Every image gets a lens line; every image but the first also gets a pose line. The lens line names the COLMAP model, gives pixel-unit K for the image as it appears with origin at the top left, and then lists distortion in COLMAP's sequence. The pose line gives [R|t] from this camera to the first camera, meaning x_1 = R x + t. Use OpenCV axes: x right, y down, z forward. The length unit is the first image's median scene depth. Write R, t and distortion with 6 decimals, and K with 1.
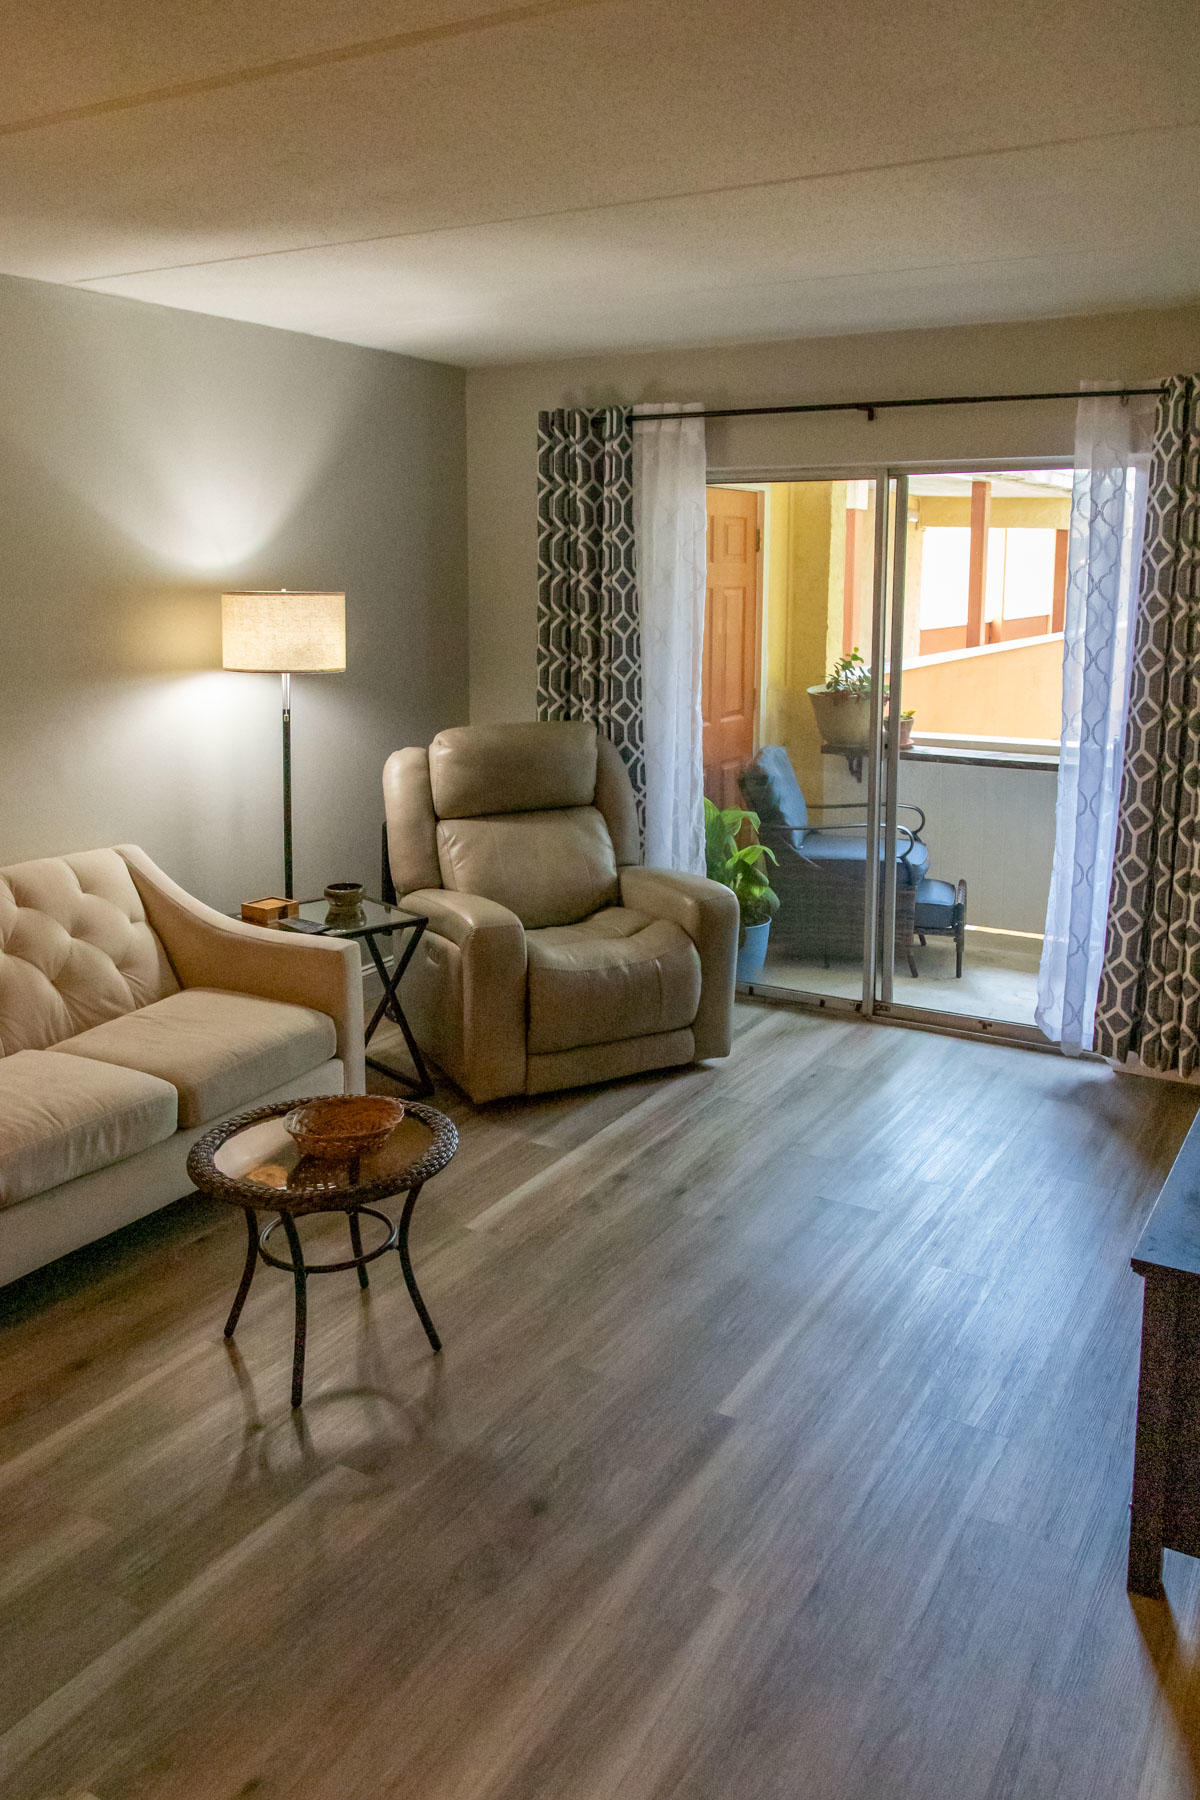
lens RADIAL K [[1338.6, 0, 681.2], [0, 1338.6, 753.9], [0, 0, 1]] dist [-0.034048, 0.010422]
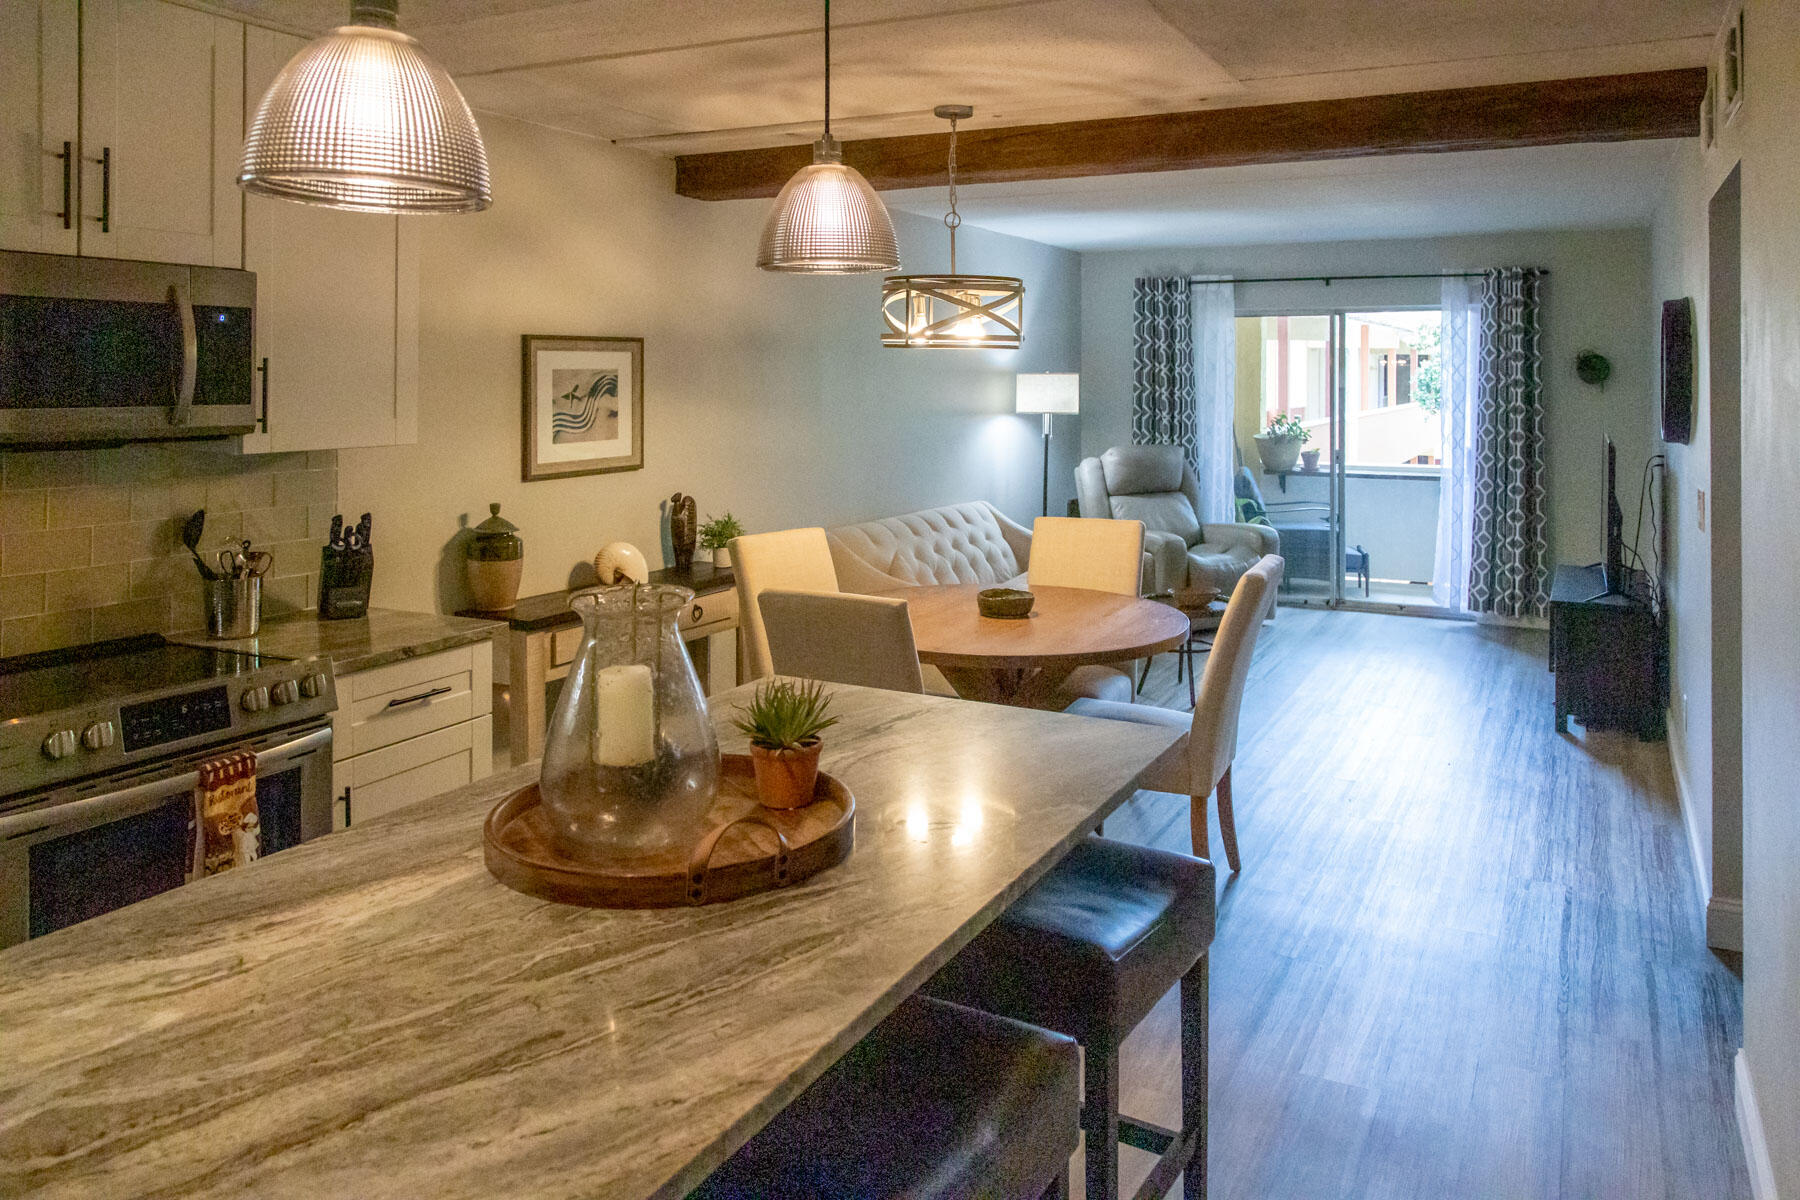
lens RADIAL K [[1338.6, 0, 892.2], [0, 1338.6, 364.1], [0, 0, 1]] dist [-0.034048, 0.010422]
pose [[0.999627, -0.000665, 0.027297, -0.585180], [0.004664, 0.989170, -0.146702, 0.153124], [-0.026904, 0.146774, 0.988804, -0.943674]]
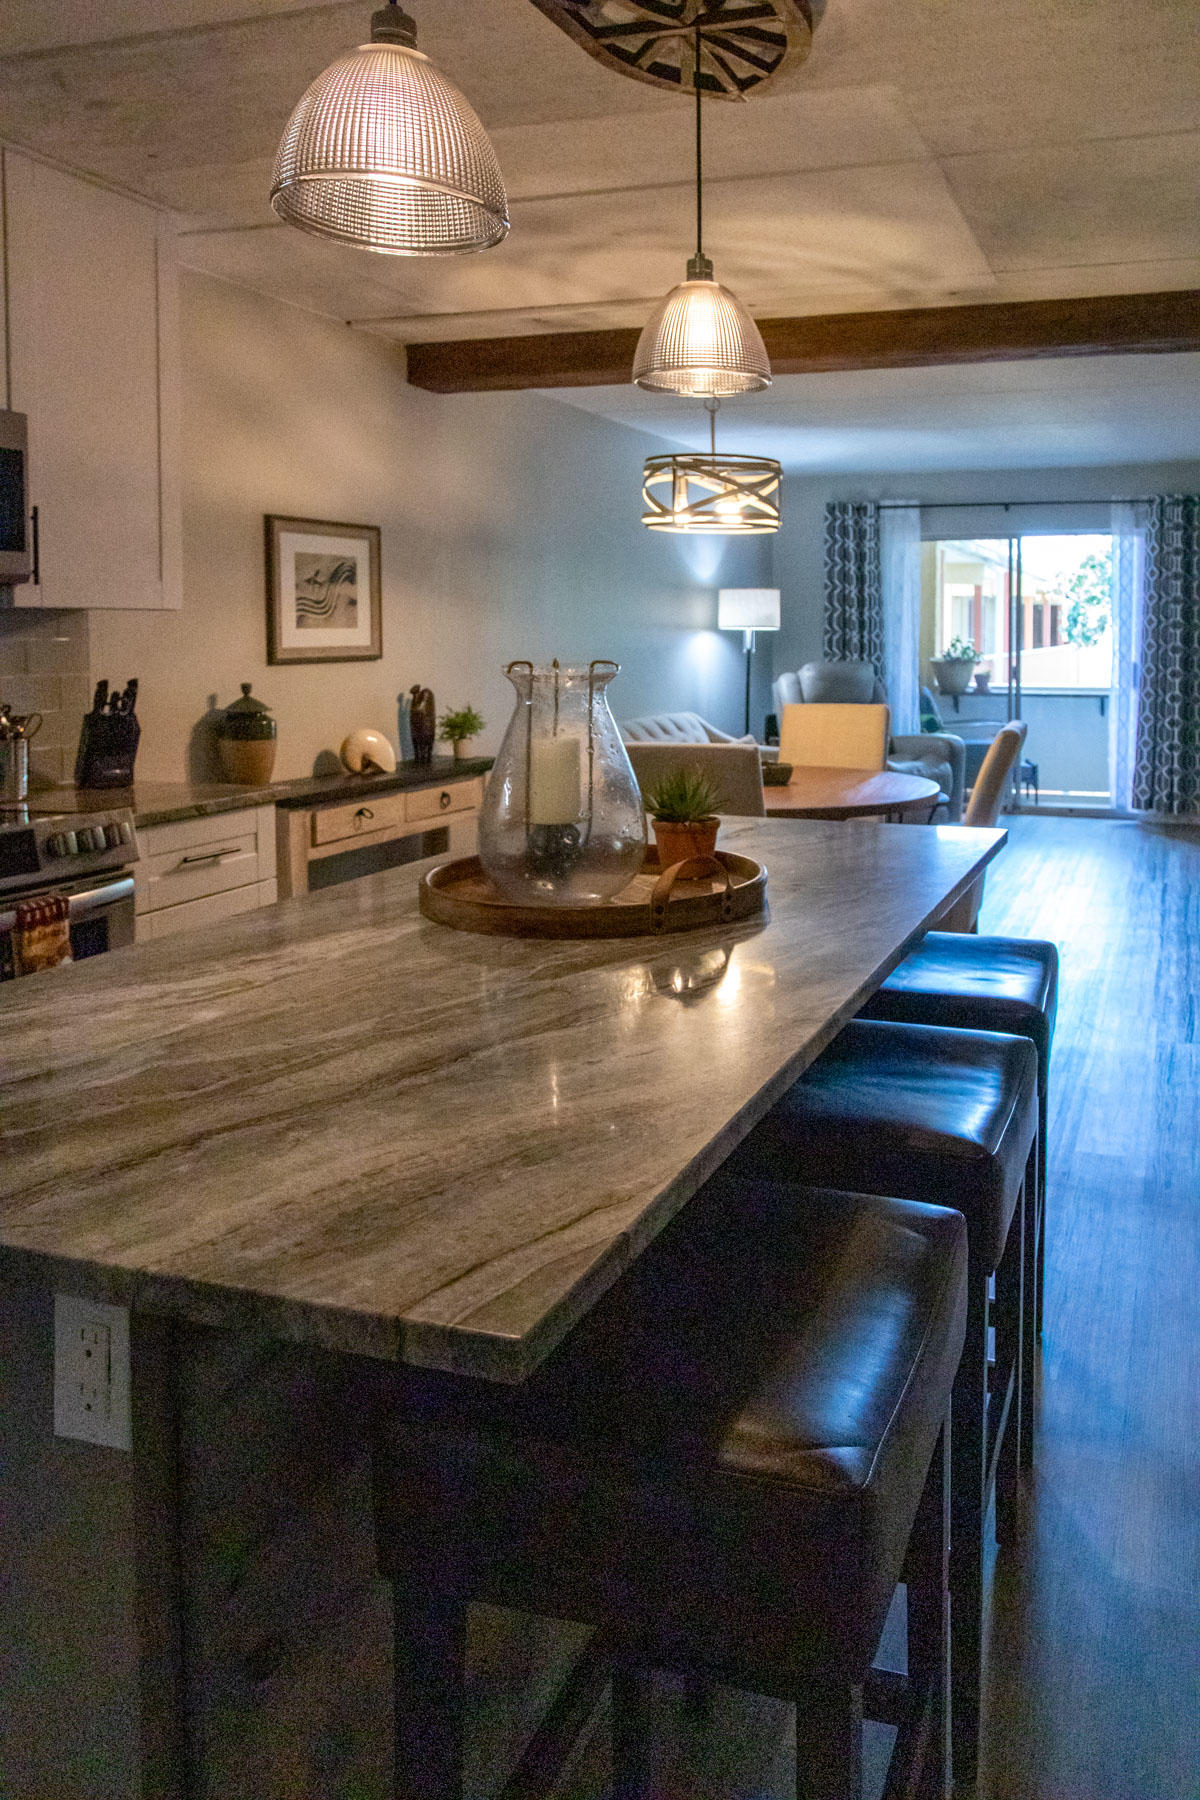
lens RADIAL K [[1338.6, 0, 764.6], [0, 1338.6, 699.4], [0, 0, 1]] dist [-0.034048, 0.010422]
pose [[0.977393, -0.009392, 0.211223, -0.710887], [0.029762, 0.995178, -0.093464, 0.234932], [-0.209326, 0.097637, 0.972959, -0.957372]]
